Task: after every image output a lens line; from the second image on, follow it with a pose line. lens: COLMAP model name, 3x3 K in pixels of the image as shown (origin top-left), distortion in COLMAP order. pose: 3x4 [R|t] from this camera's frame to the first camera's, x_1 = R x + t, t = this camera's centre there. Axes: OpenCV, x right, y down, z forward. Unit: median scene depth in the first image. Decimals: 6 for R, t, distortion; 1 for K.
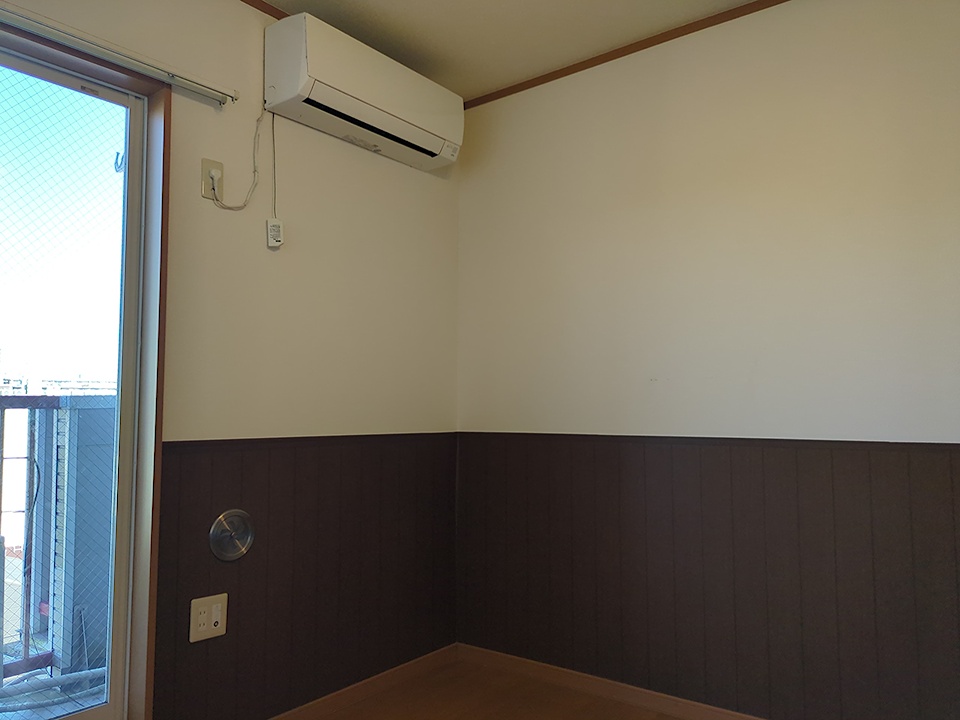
lens RADIAL K [[712.7, 0, 474.7], [0, 712.7, 340.0], [0, 0, 1]] dist [0.050770, -0.044501]
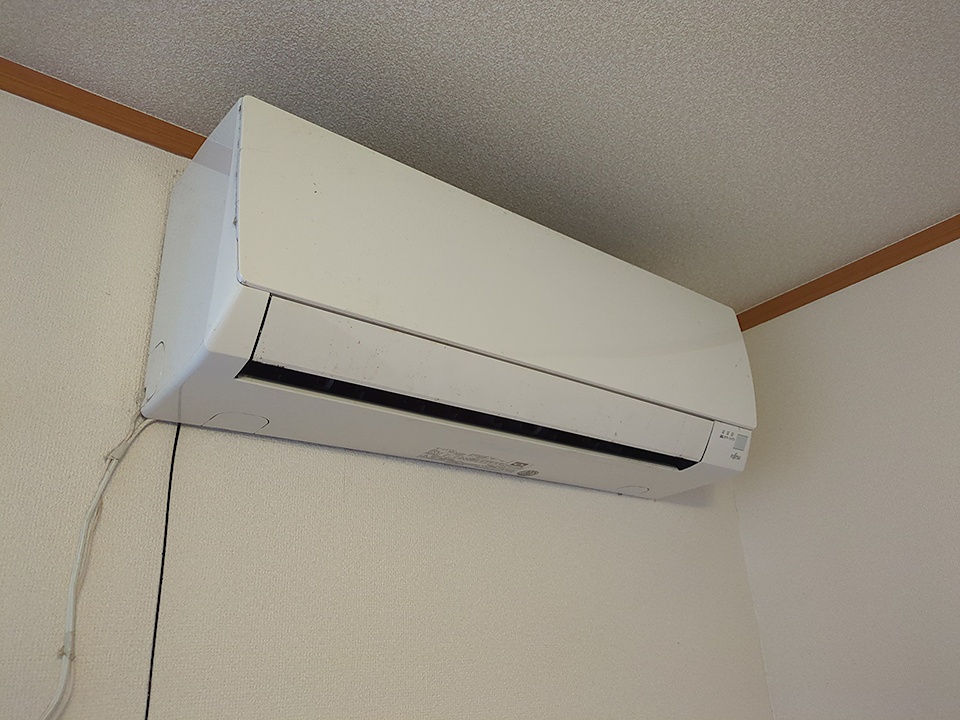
lens RADIAL K [[712.7, 0, 474.7], [0, 712.7, 340.0], [0, 0, 1]] dist [0.050770, -0.044501]
pose [[0.961650, -0.167509, -0.217185, -0.082682], [0.076439, 0.924146, -0.374314, -0.226088], [0.263412, 0.343358, 0.901510, 0.747416]]
